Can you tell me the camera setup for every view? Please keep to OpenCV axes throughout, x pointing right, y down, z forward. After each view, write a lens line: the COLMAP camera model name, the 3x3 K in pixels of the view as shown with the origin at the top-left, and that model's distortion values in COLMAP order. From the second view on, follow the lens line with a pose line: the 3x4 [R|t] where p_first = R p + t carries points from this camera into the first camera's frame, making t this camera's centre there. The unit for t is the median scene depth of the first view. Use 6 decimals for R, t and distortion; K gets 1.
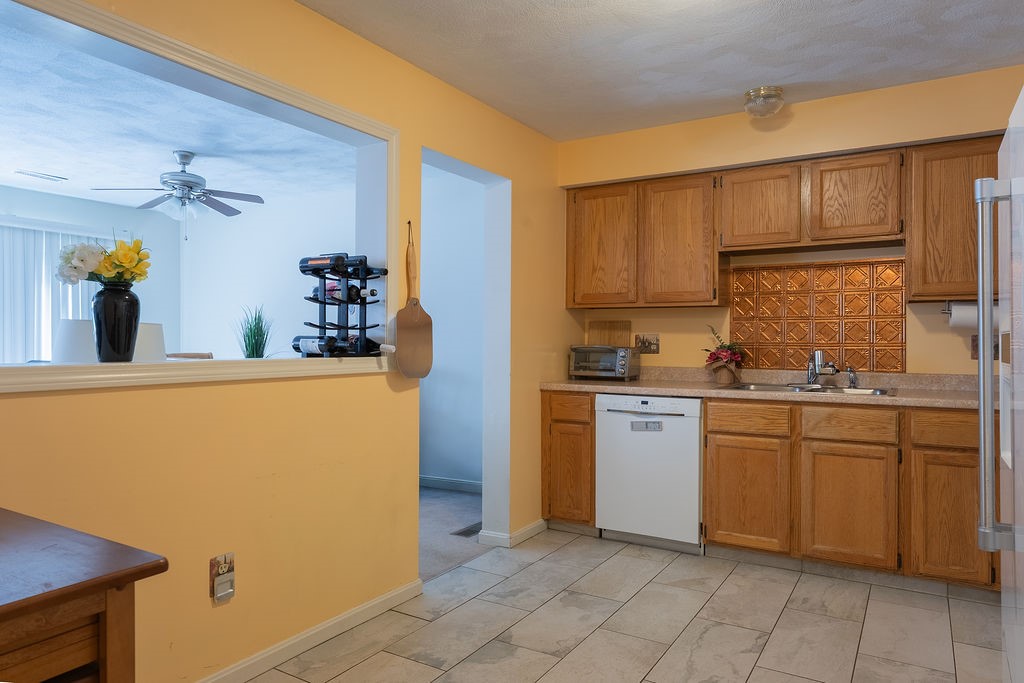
lens RADIAL K [[668.6, 0, 514.9], [0, 668.6, 346.4], [0, 0, 1]] dist [-0.003809, 0.005317]
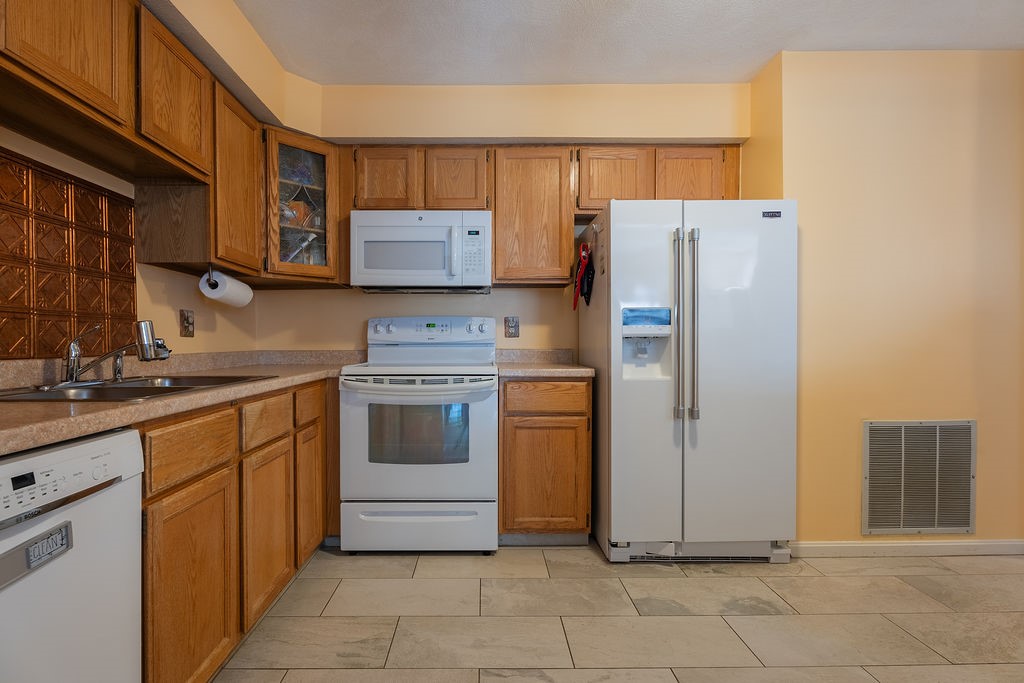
lens RADIAL K [[498.7, 0, 481.4], [0, 498.7, 349.8], [0, 0, 1]] dist [-0.002844, 0.000945]
pose [[-0.513315, -0.013746, 0.858090, -0.094093], [0.011477, 0.999672, 0.022879, 0.025859], [-0.858123, 0.021592, -0.512989, 0.975133]]
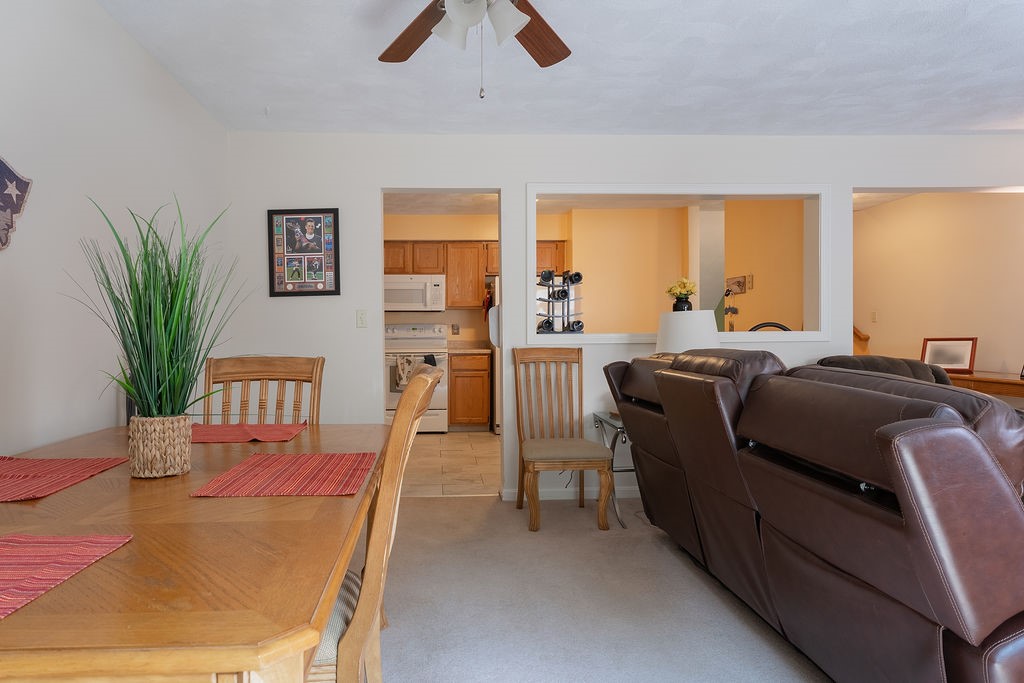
lens RADIAL K [[585.2, 0, 446.9], [0, 585.2, 341.2], [0, 0, 1]] dist [-0.015982, 0.003441]
pose [[-0.531831, -0.017767, 0.846664, -1.034511], [0.008819, 0.999609, 0.026517, -0.006199], [-0.846805, 0.021569, -0.531467, 1.559742]]
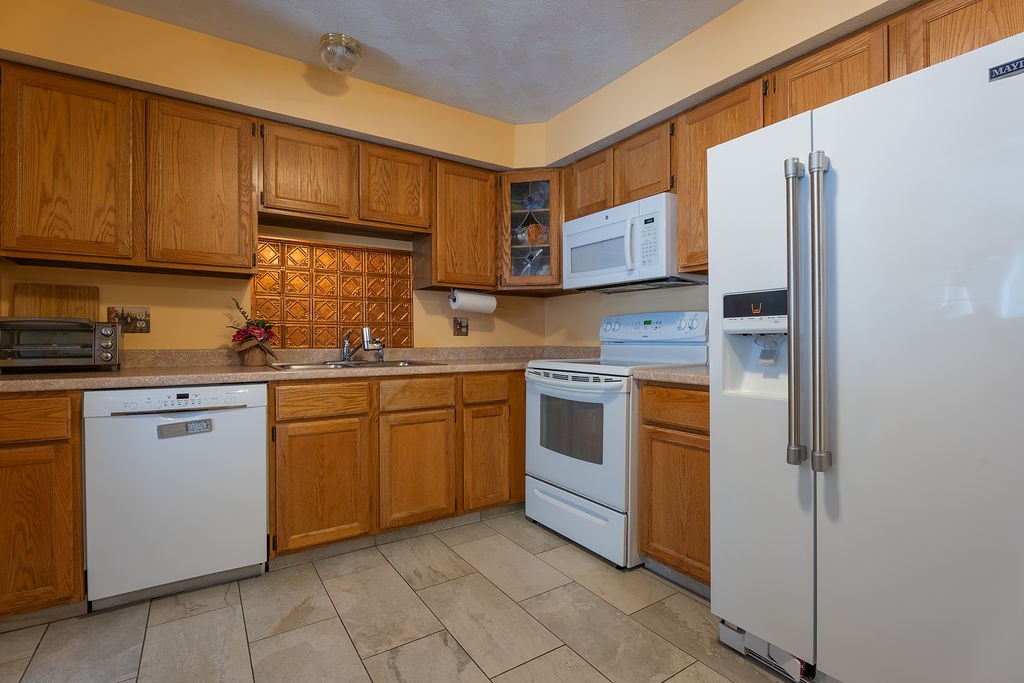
lens RADIAL K [[473.5, 0, 510.6], [0, 473.5, 346.1], [0, 0, 1]] dist [-0.013873, 0.000363]
pose [[0.428838, -0.015063, 0.903256, -0.113312], [0.011835, 0.999869, 0.011055, 0.030160], [-0.903304, 0.005949, 0.428961, 0.485310]]
